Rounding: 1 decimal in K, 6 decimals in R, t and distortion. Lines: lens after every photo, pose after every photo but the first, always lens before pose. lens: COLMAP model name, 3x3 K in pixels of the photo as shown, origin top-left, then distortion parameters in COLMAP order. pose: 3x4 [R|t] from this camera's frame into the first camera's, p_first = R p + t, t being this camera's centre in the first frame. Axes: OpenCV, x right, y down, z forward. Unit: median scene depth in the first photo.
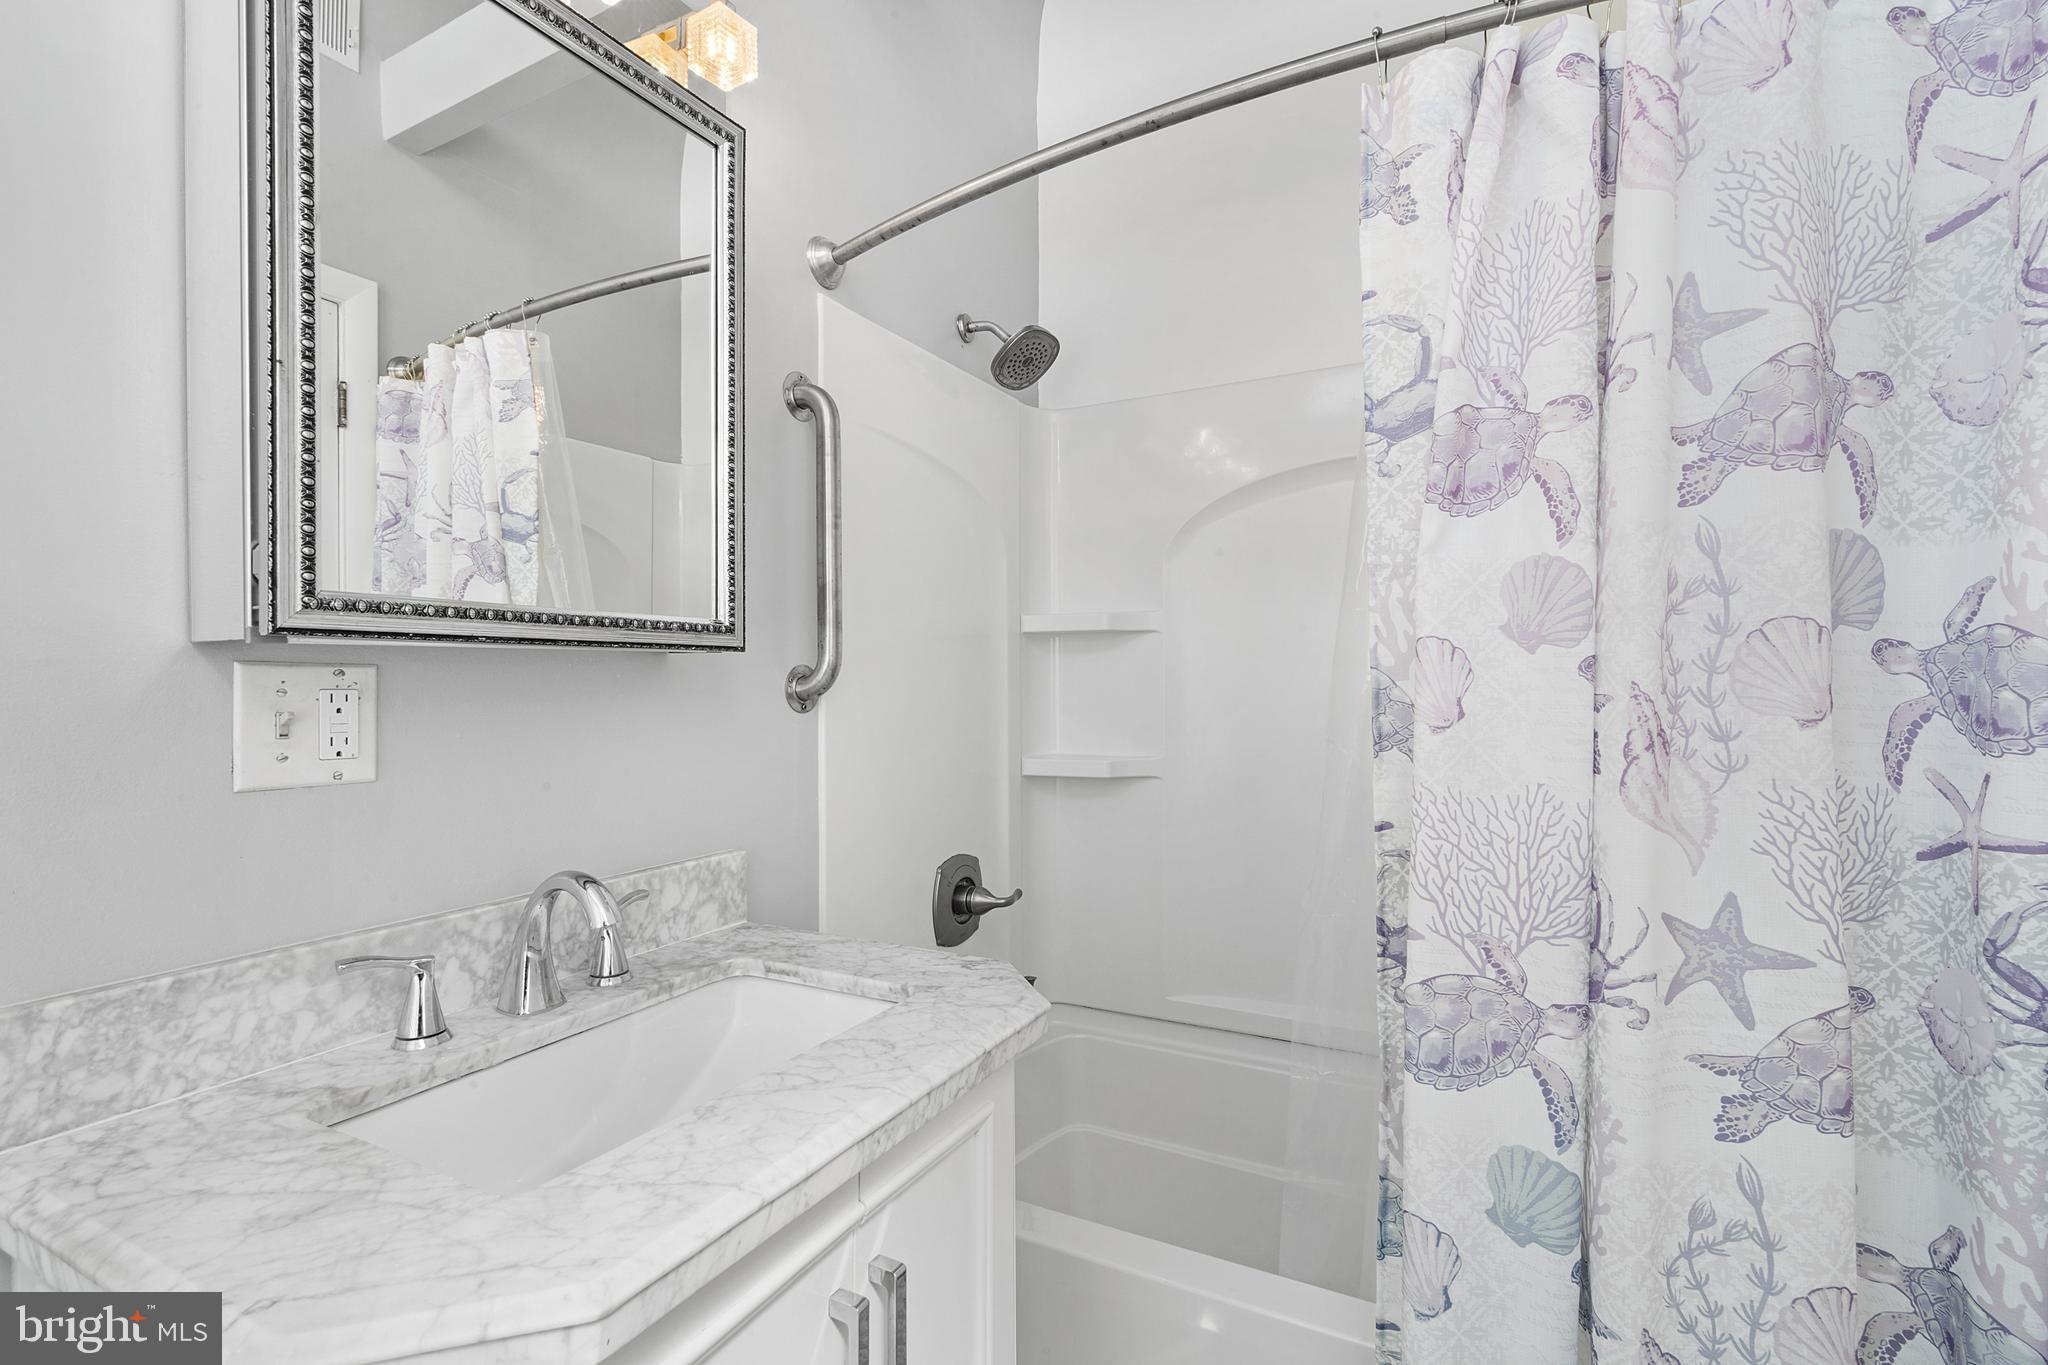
lens RADIAL K [[935.8, 0, 1022.8], [0, 935.8, 686.1], [0, 0, 1]] dist [0.005000, 0.000062]
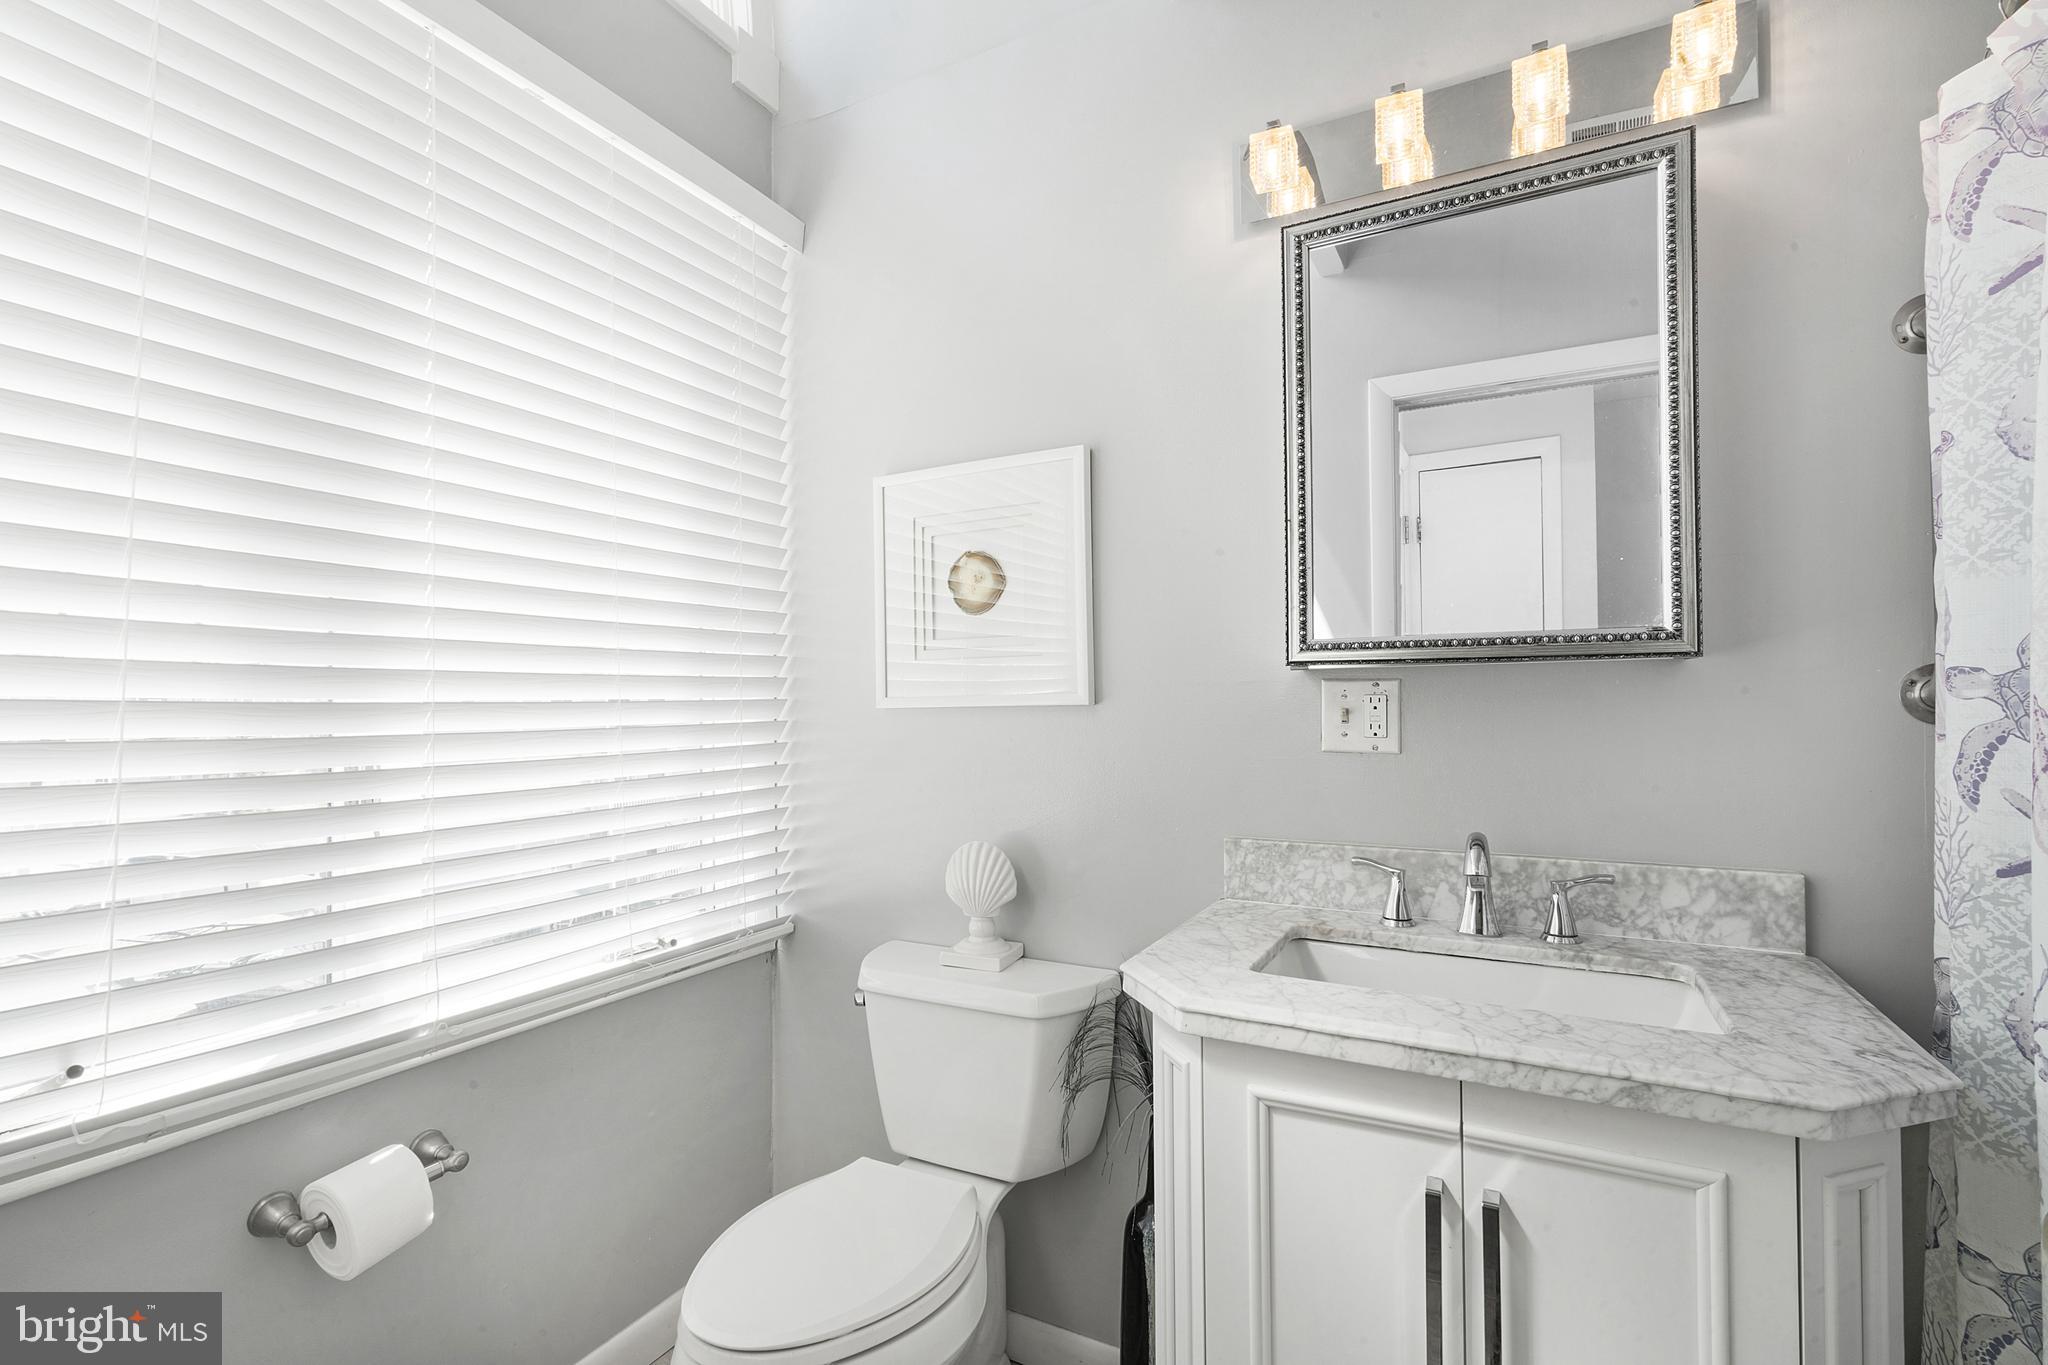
lens RADIAL K [[935.8, 0, 1022.6], [0, 935.8, 689.1], [0, 0, 1]] dist [0.005000, 0.000062]
pose [[0.006786, -0.007032, -0.999952, 0.907952], [0.003757, 0.999968, -0.007007, 0.002572], [0.999970, -0.003709, 0.006812, 0.383160]]
